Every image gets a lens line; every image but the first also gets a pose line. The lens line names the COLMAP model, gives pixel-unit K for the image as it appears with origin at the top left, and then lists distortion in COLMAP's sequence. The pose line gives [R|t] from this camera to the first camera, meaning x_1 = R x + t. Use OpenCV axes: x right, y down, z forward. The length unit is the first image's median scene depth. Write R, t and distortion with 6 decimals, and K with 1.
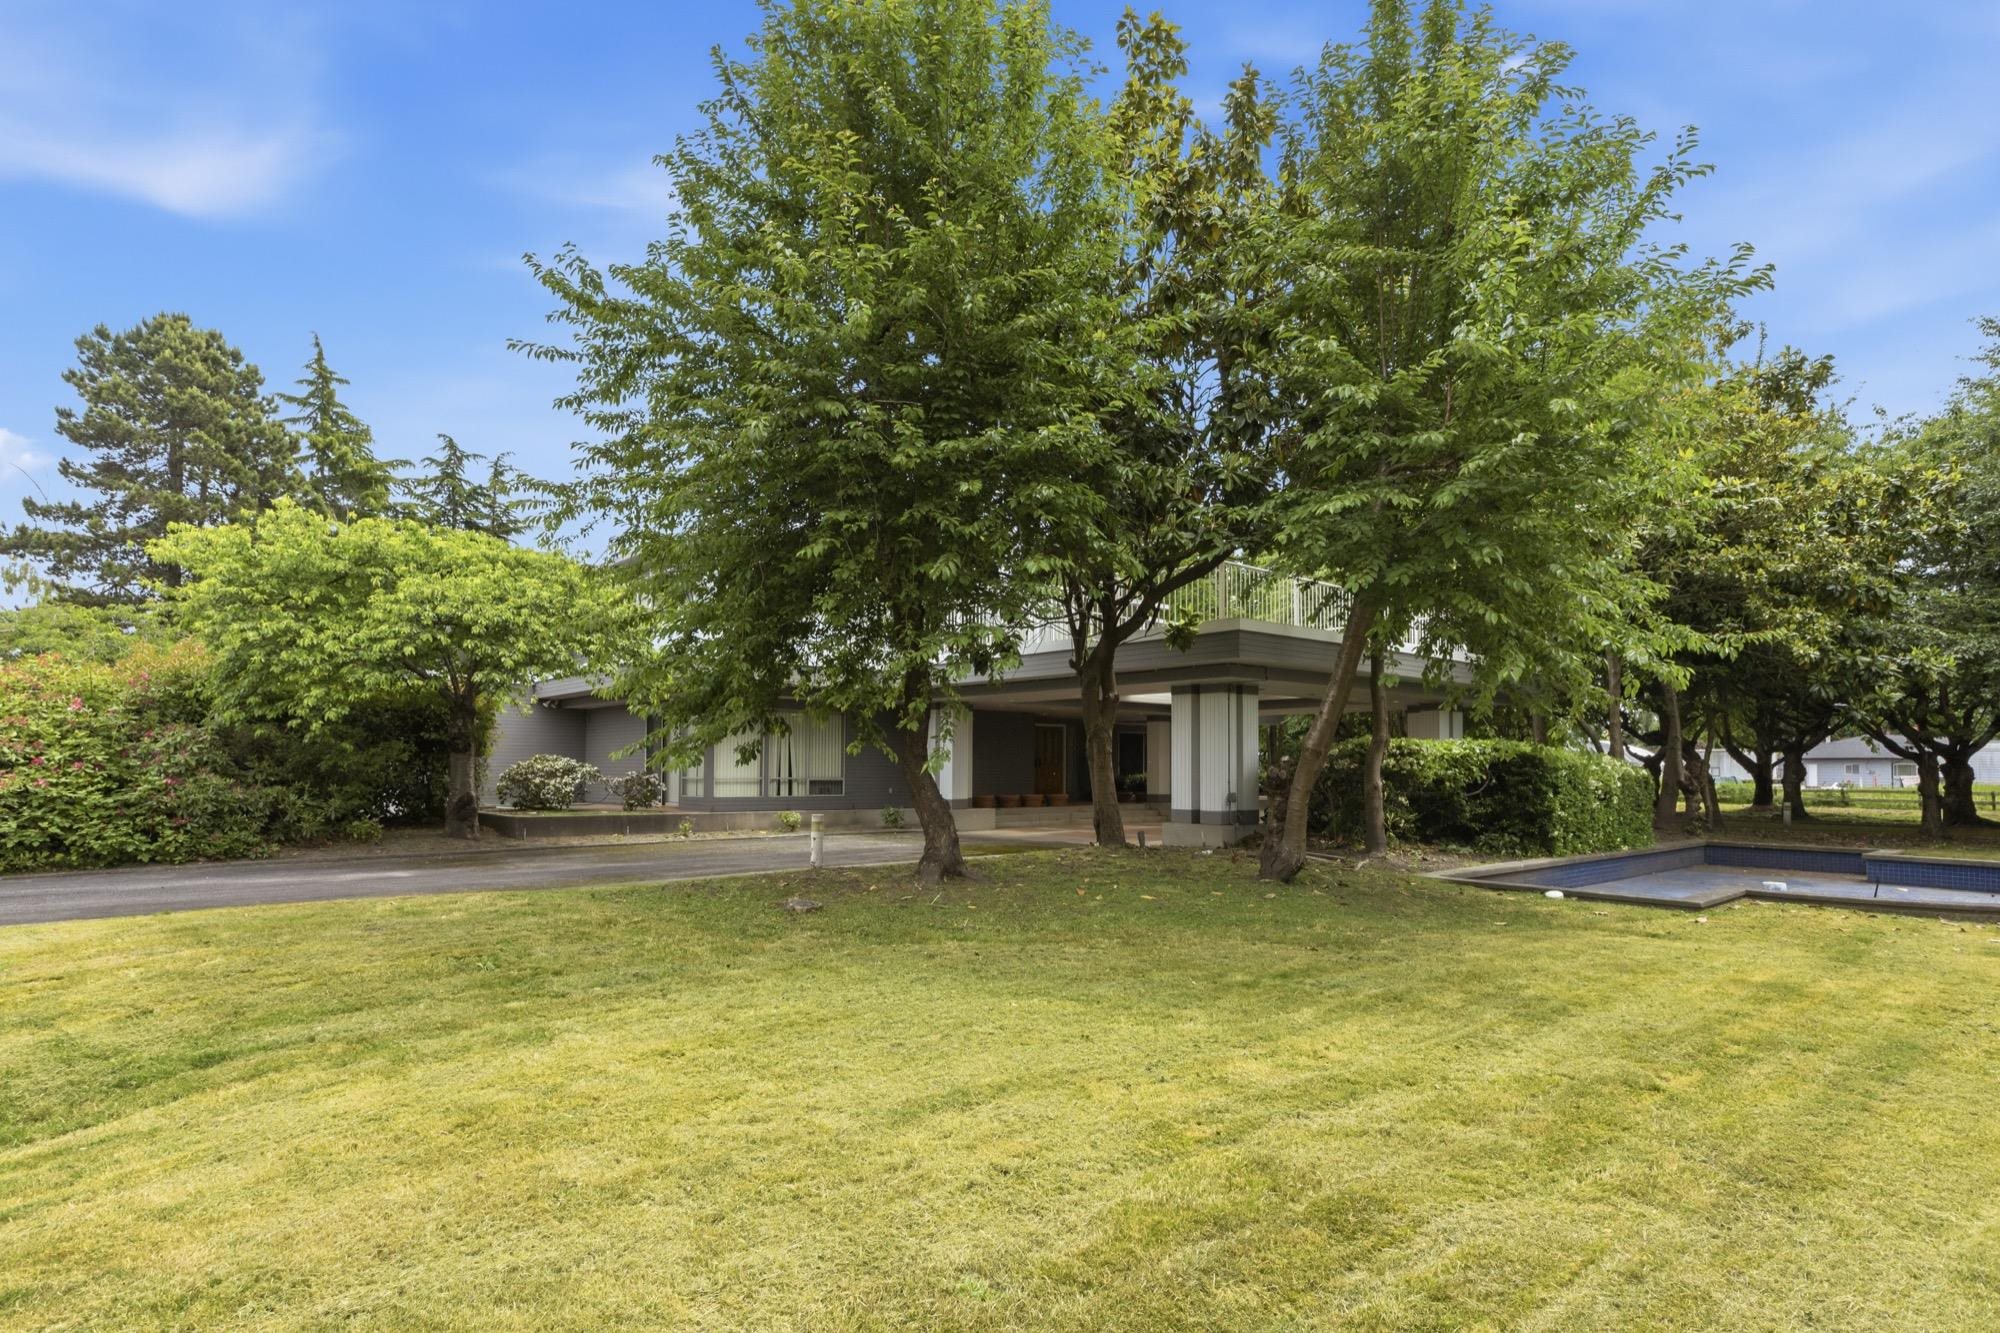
lens RADIAL K [[1050.3, 0, 996.6], [0, 1050.3, 743.9], [0, 0, 1]] dist [0.002199, -0.000592]
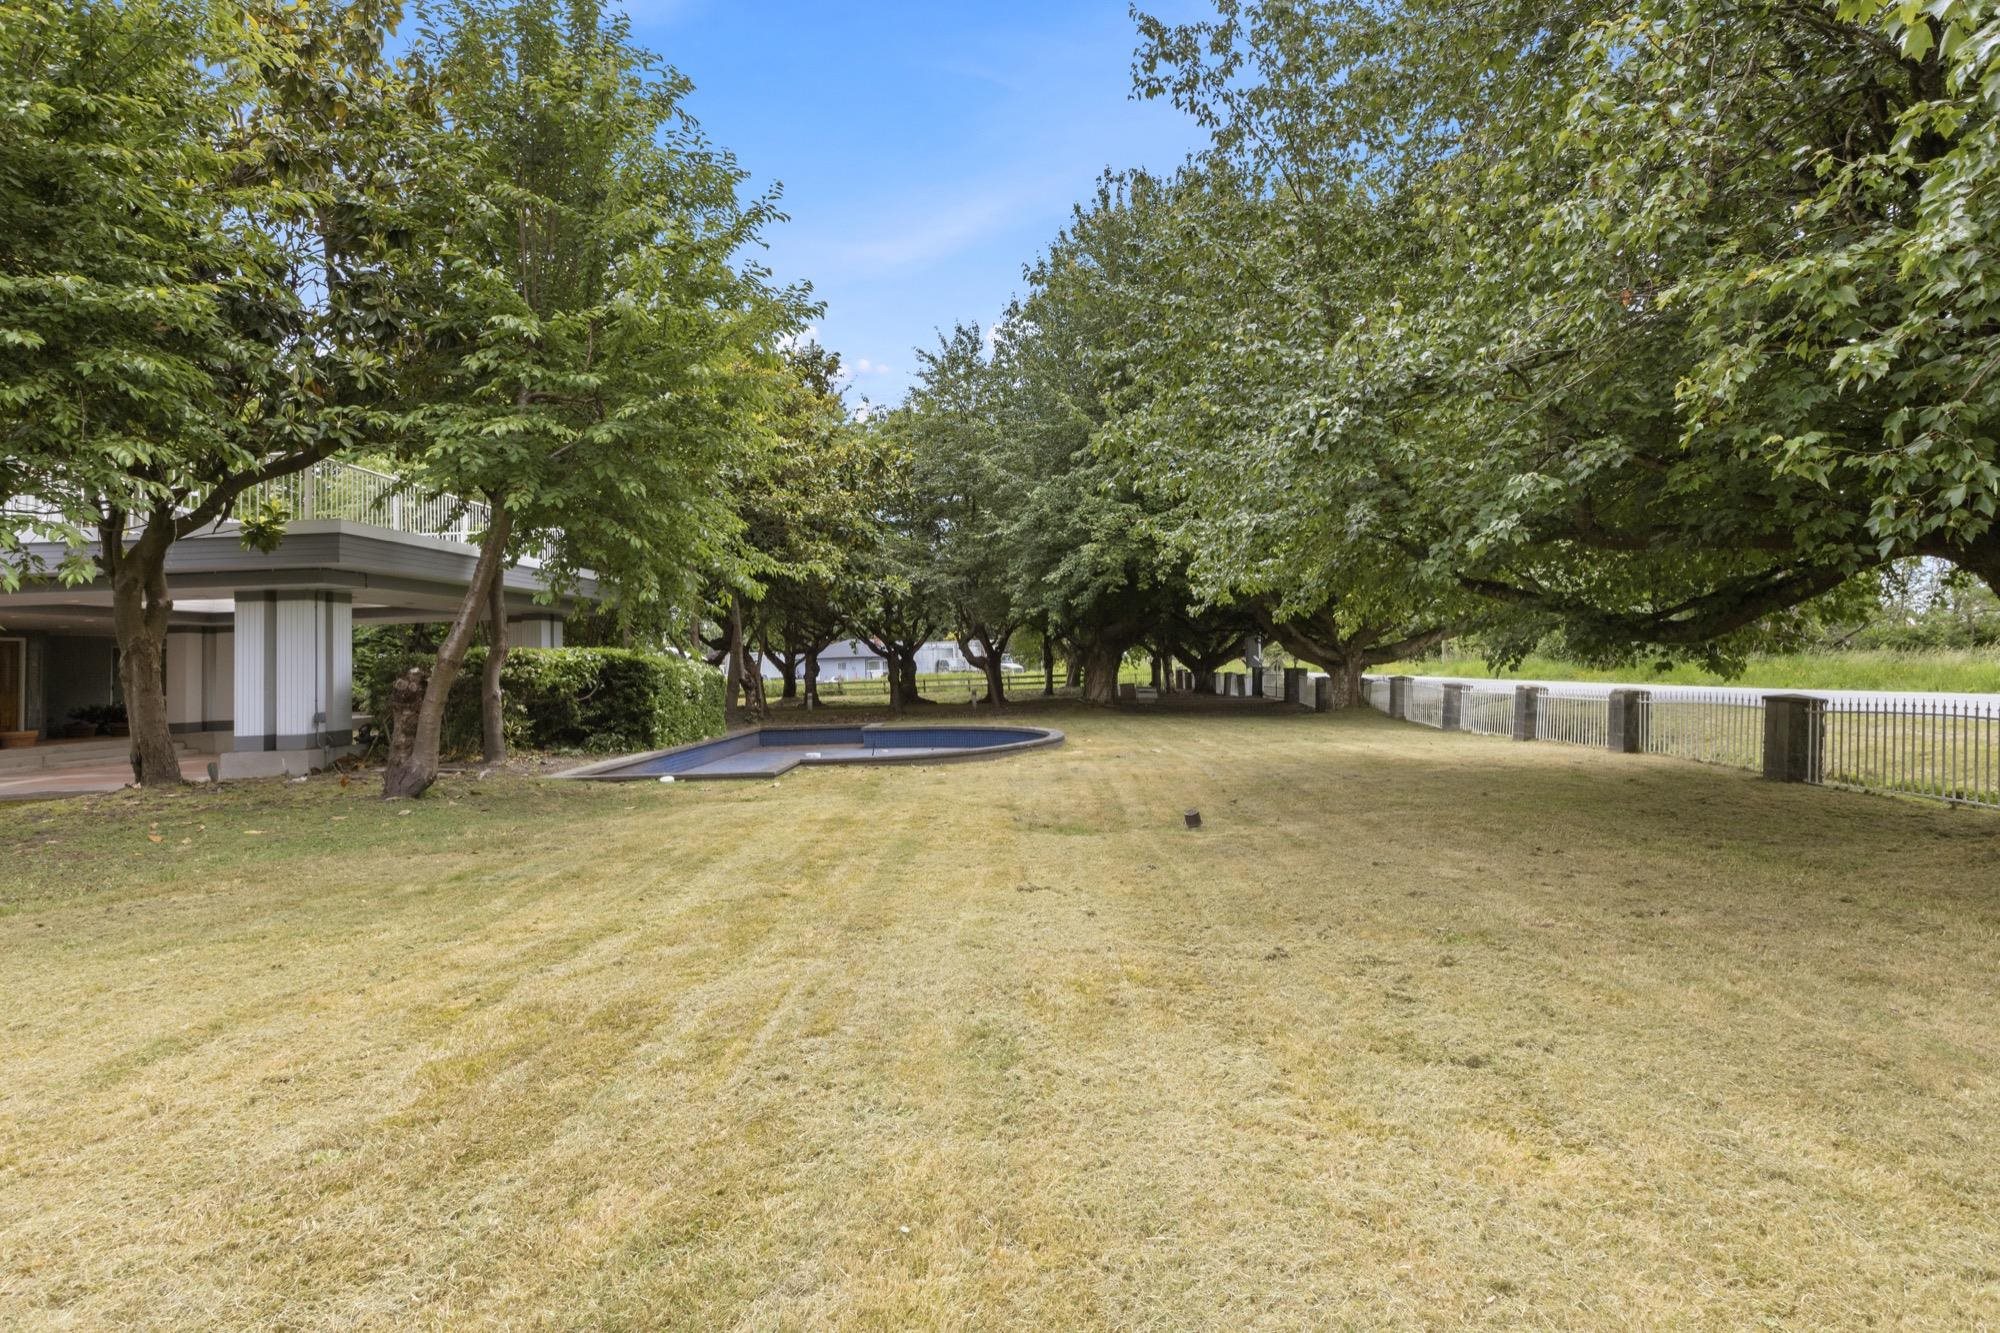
lens RADIAL K [[1050.3, 0, 996.6], [0, 1050.3, 743.9], [0, 0, 1]] dist [0.002199, -0.000592]
pose [[0.672709, -0.085402, 0.734962, -0.087352], [0.022330, 0.995207, 0.095203, 0.001108], [-0.739570, -0.047632, 0.671392, -0.060964]]
